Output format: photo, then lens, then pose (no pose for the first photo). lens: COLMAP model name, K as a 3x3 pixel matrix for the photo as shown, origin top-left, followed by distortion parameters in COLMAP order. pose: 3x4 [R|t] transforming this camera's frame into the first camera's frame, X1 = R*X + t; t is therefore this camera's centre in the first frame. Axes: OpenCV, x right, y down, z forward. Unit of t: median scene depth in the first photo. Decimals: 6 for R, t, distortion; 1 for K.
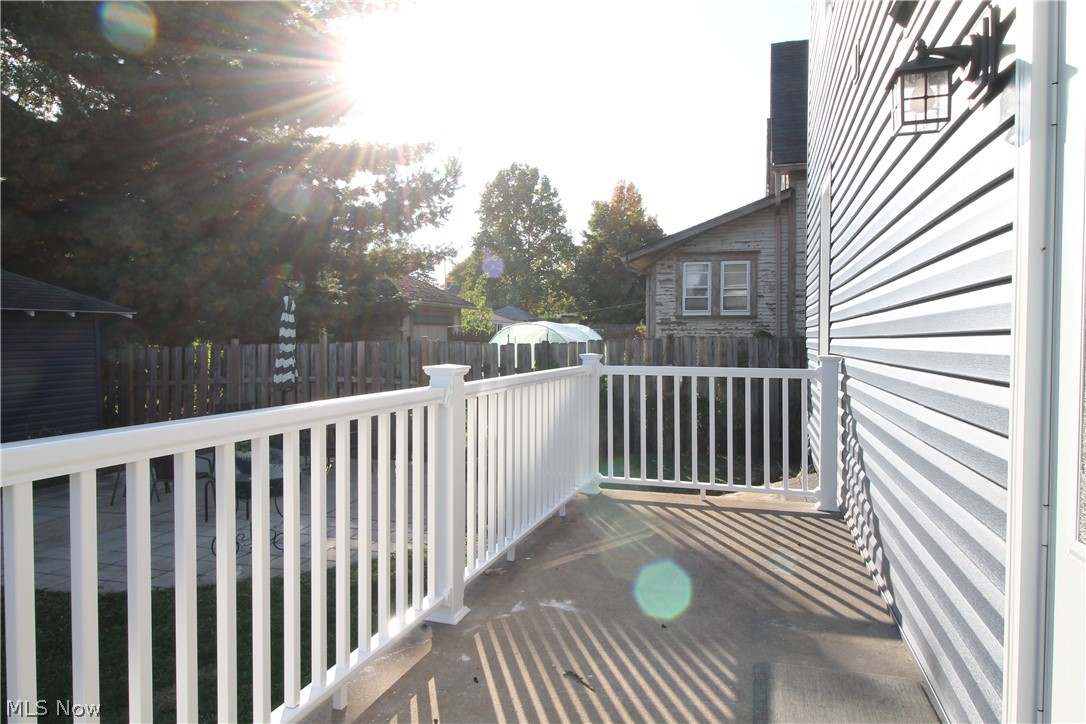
lens RADIAL K [[697.1, 0, 544.7], [0, 697.1, 355.9], [0, 0, 1]] dist [0.008172, -0.008232]
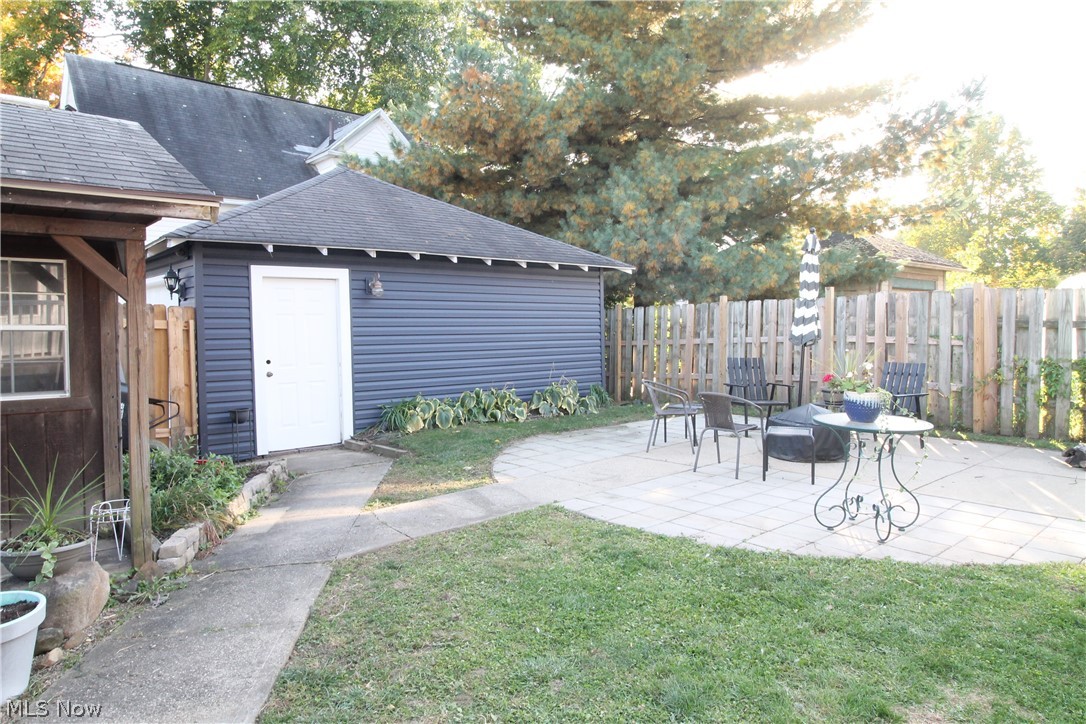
lens RADIAL K [[697.1, 0, 538.4], [0, 697.1, 359.3], [0, 0, 1]] dist [0.008172, -0.008232]
pose [[0.844998, 0.027900, -0.534041, -0.144765], [-0.016900, 0.999532, 0.025480, 0.039249], [0.534502, -0.012505, 0.845074, 0.070951]]
